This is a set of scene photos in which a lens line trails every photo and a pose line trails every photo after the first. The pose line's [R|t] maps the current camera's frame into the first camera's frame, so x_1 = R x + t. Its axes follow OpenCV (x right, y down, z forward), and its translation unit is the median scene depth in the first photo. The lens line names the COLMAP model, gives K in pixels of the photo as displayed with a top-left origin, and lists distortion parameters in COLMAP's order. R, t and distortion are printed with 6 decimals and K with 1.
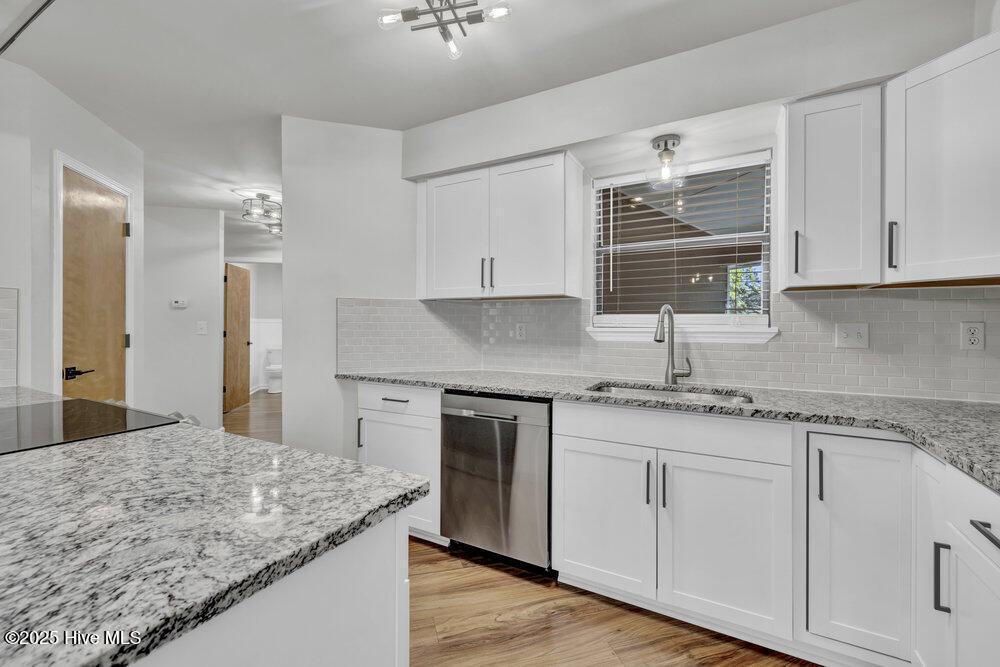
lens RADIAL K [[425.3, 0, 493.9], [0, 425.3, 326.0], [0, 0, 1]] dist [-0.003801, -0.000792]
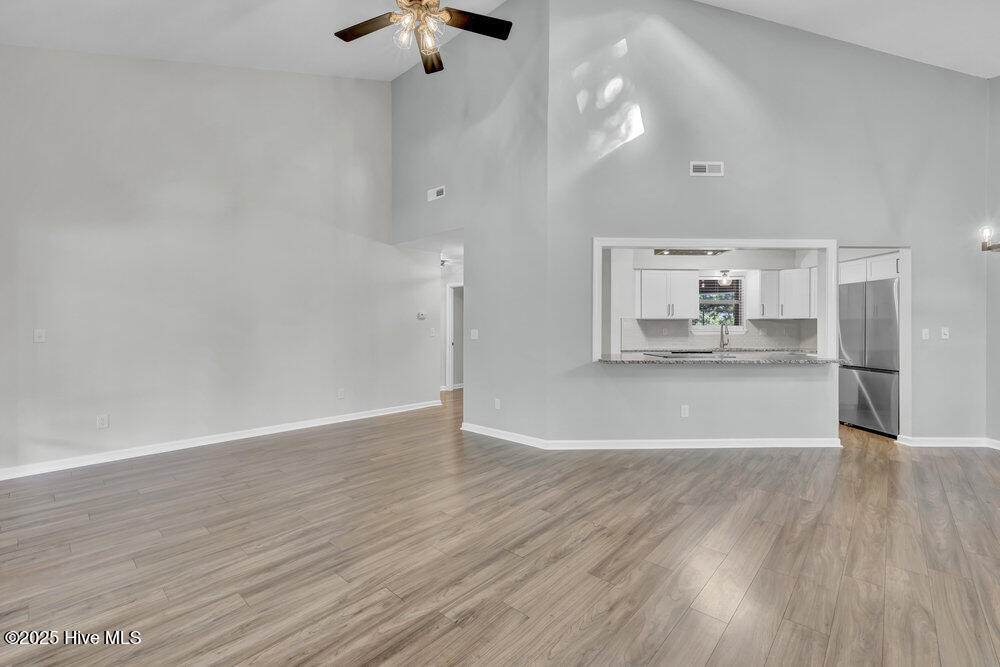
lens RADIAL K [[425.3, 0, 493.9], [0, 425.3, 326.0], [0, 0, 1]] dist [-0.003801, -0.000792]
pose [[0.856370, -0.001204, 0.516362, -2.371561], [0.006661, 0.999940, -0.008715, -0.005981], [-0.516320, 0.010903, 0.856326, -0.731766]]
